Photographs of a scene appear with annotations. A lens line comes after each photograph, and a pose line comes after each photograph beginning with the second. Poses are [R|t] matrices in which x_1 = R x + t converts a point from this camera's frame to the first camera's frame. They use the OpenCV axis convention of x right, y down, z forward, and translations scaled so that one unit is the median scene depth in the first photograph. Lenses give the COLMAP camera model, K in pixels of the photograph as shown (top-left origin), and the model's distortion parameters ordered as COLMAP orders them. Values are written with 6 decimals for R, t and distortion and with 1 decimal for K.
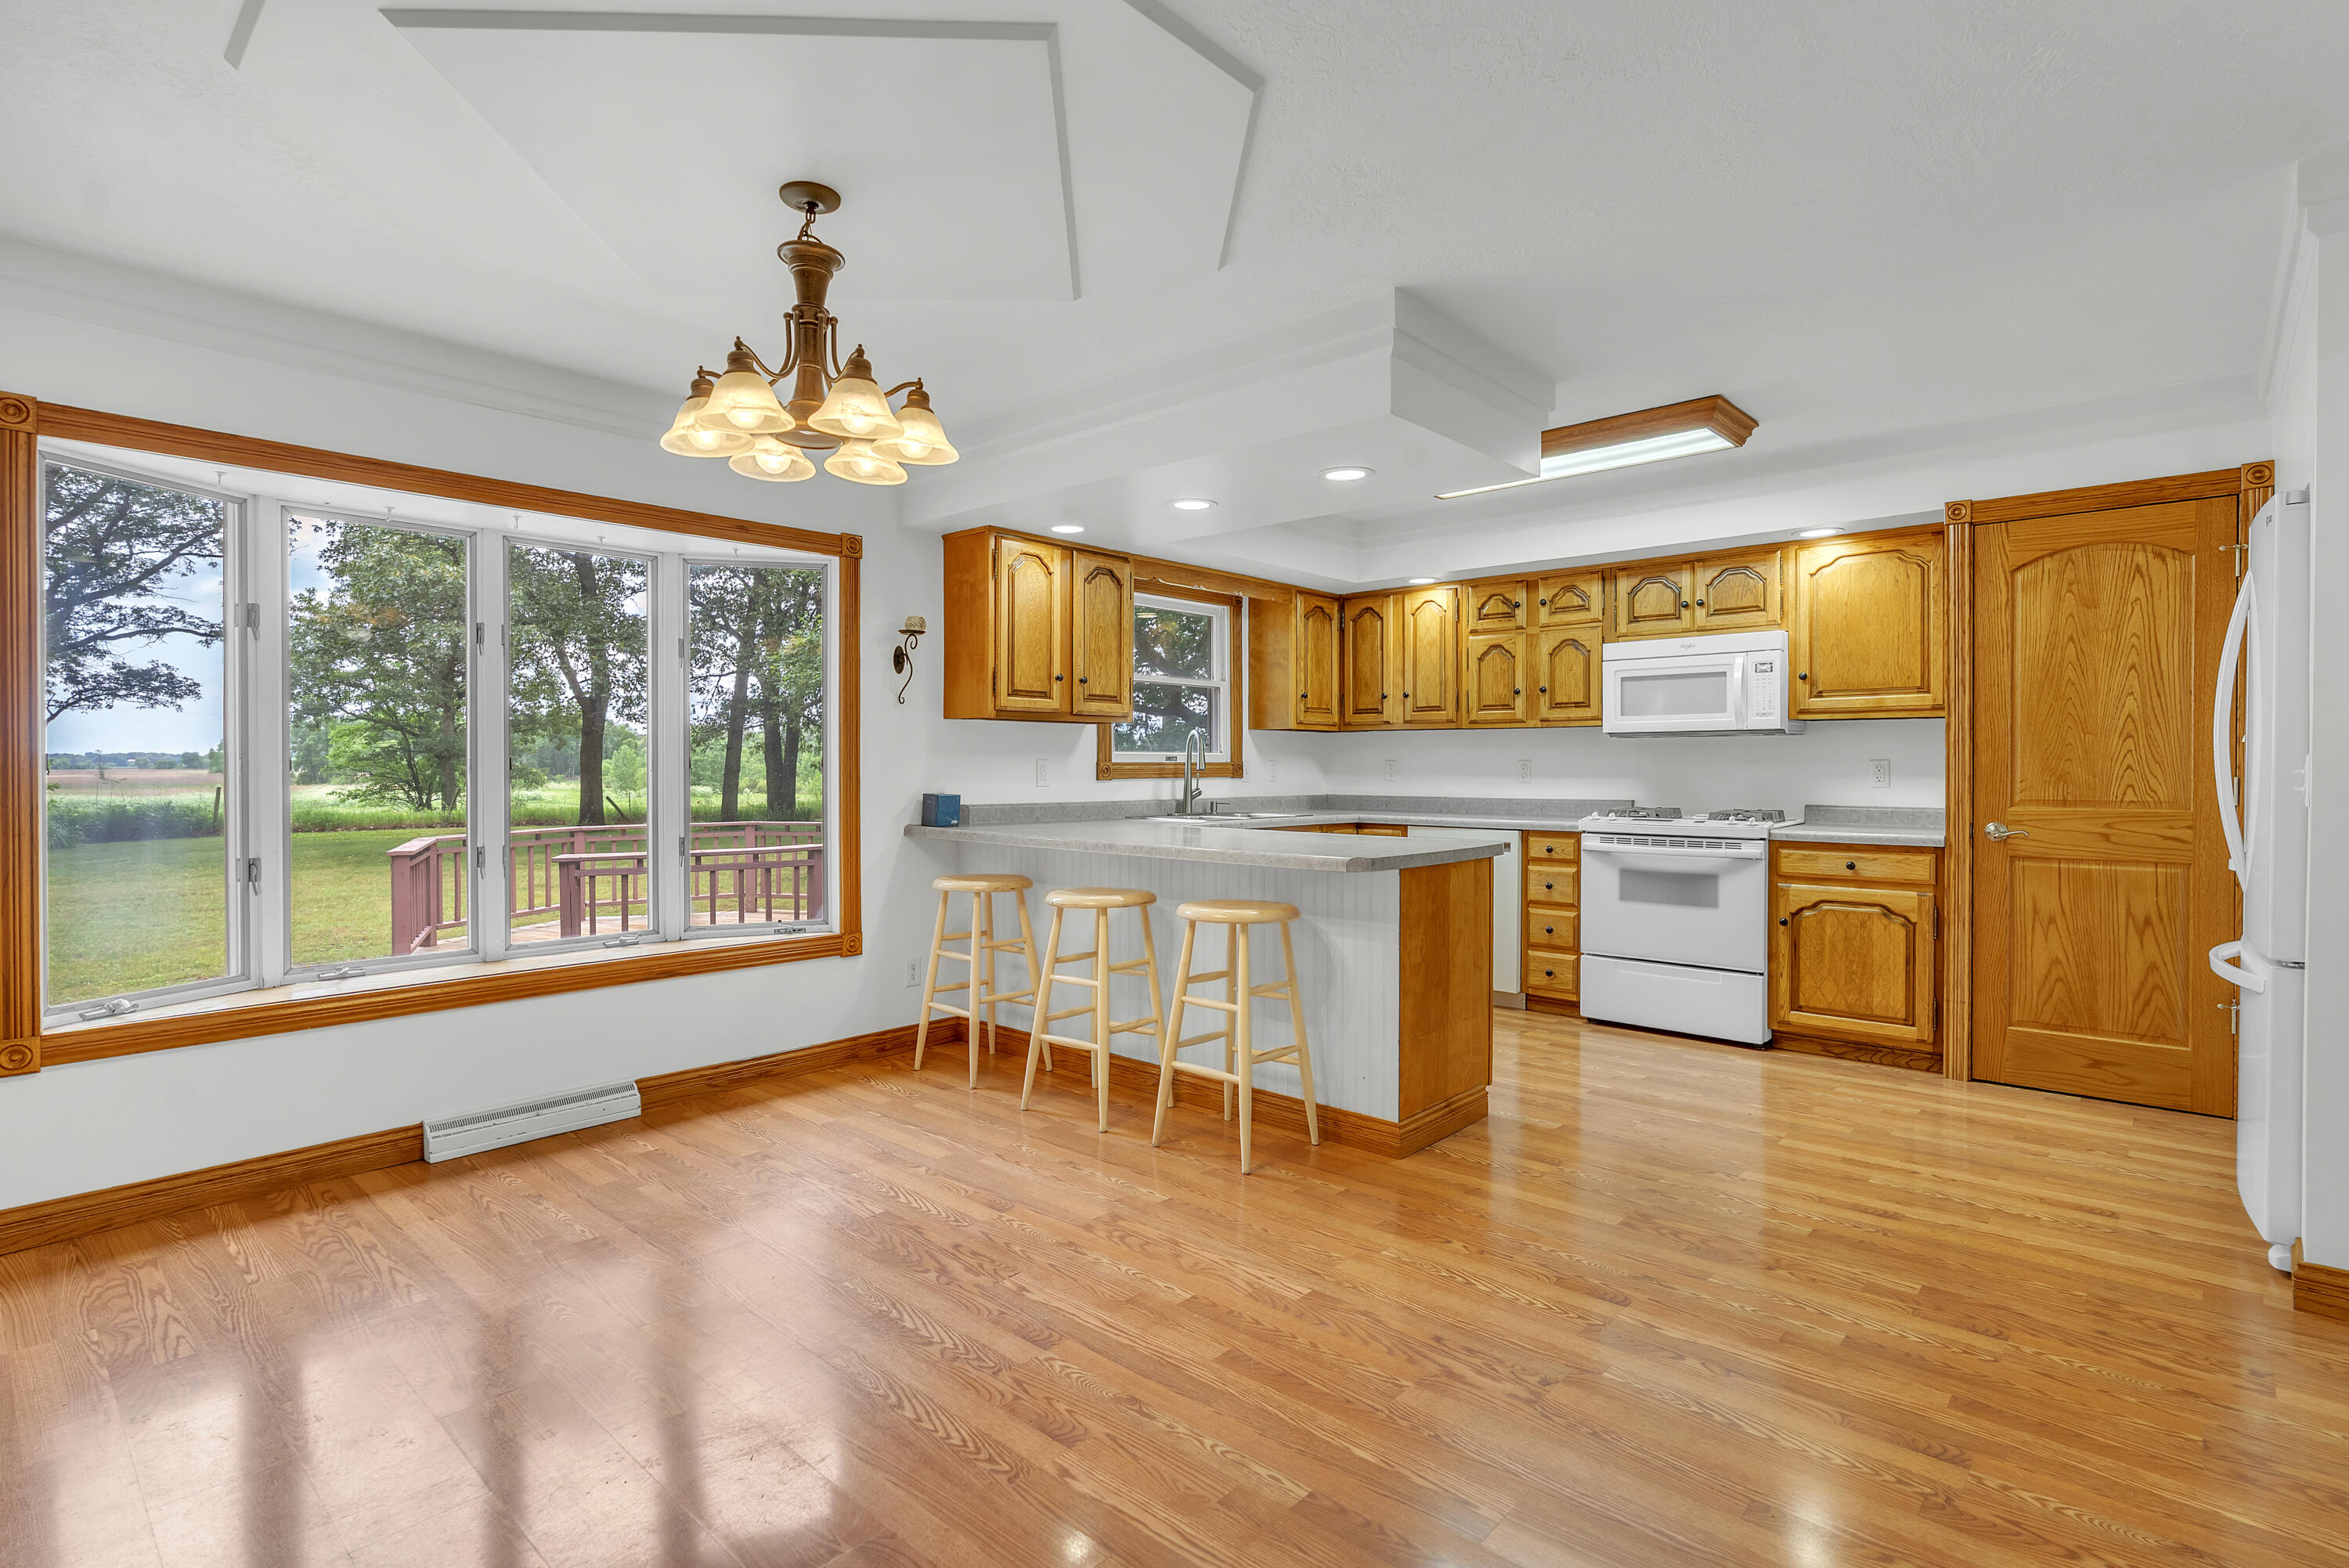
lens RADIAL K [[1141.7, 0, 1180.2], [0, 1141.7, 777.0], [0, 0, 1]] dist [-0.005474, -0.000586]
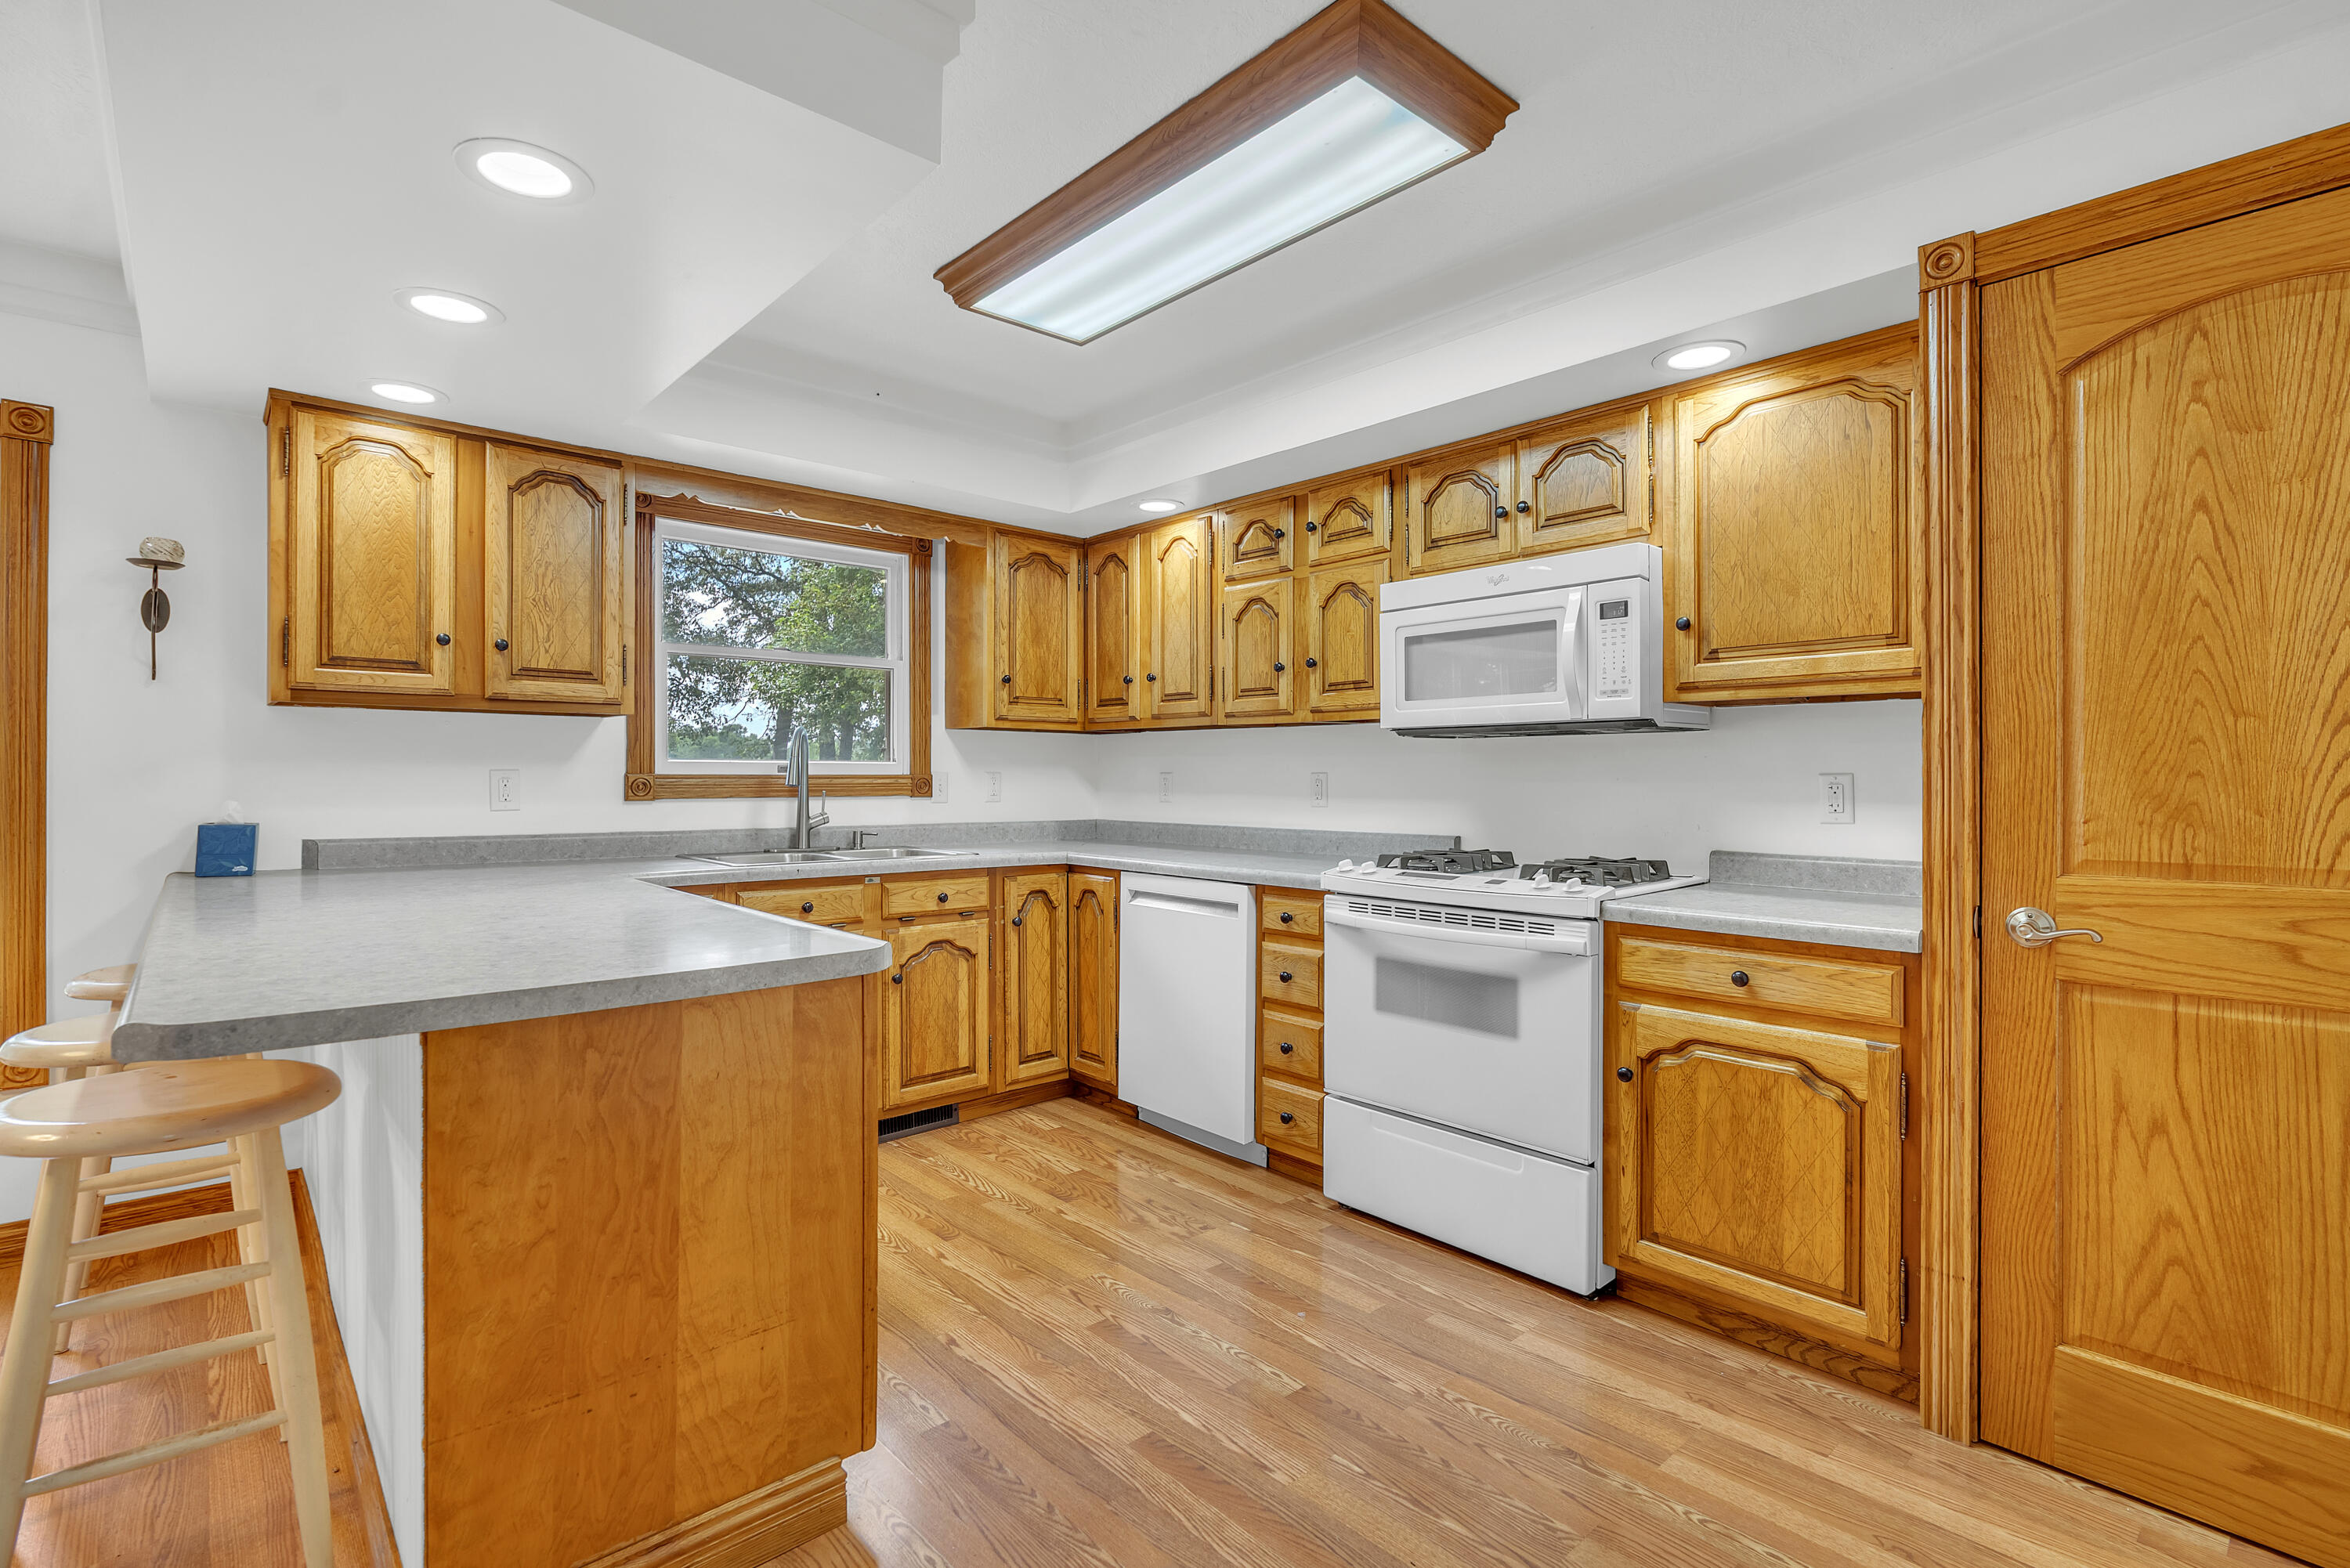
lens RADIAL K [[1093.0, 0, 1170.0], [0, 1093.0, 778.7], [0, 0, 1]] dist [-0.011520, 0.003745]
pose [[0.994053, 0.003524, -0.108841, 0.359463], [-0.004504, 0.999951, -0.008760, -0.006799], [0.108805, 0.009198, 0.994021, 0.448736]]
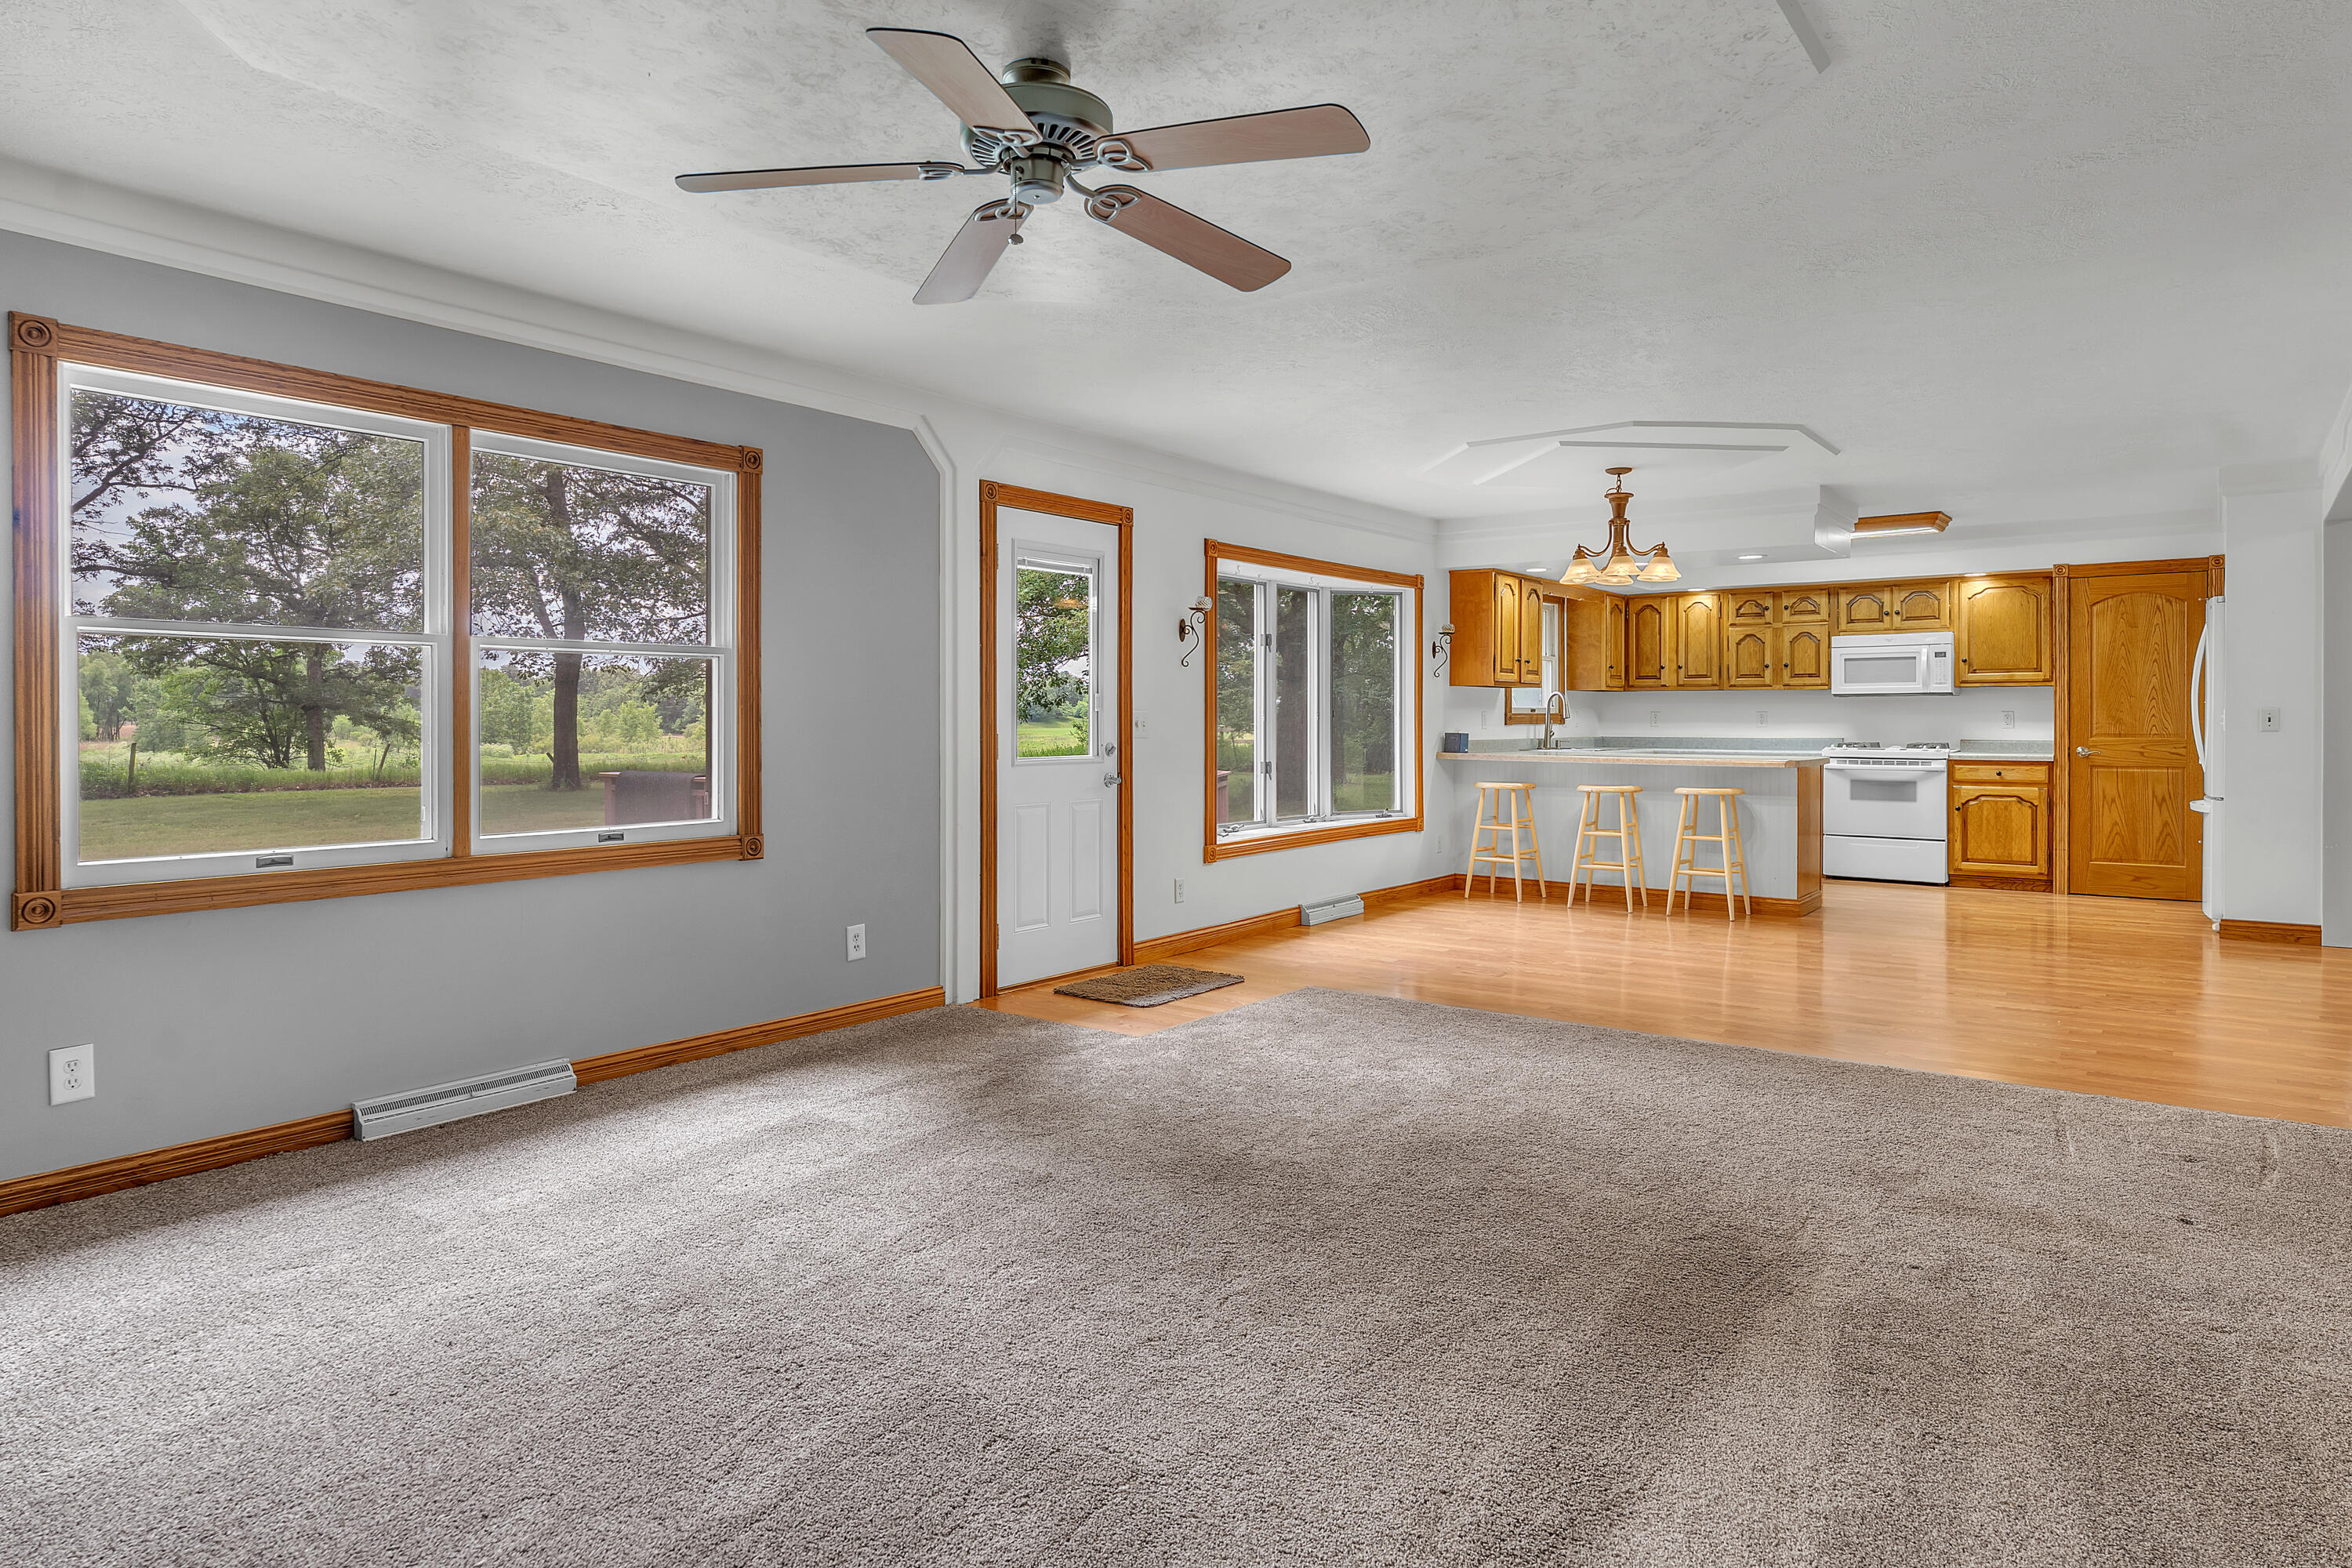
lens RADIAL K [[1409.2, 0, 1142.0], [0, 1409.2, 726.3], [0, 0, 1]] dist [-0.000985, -0.004530]
pose [[0.997295, -0.002011, 0.073474, -0.787372], [0.002272, 0.999991, -0.003469, 0.010787], [-0.073467, 0.003627, 0.997291, -0.937956]]
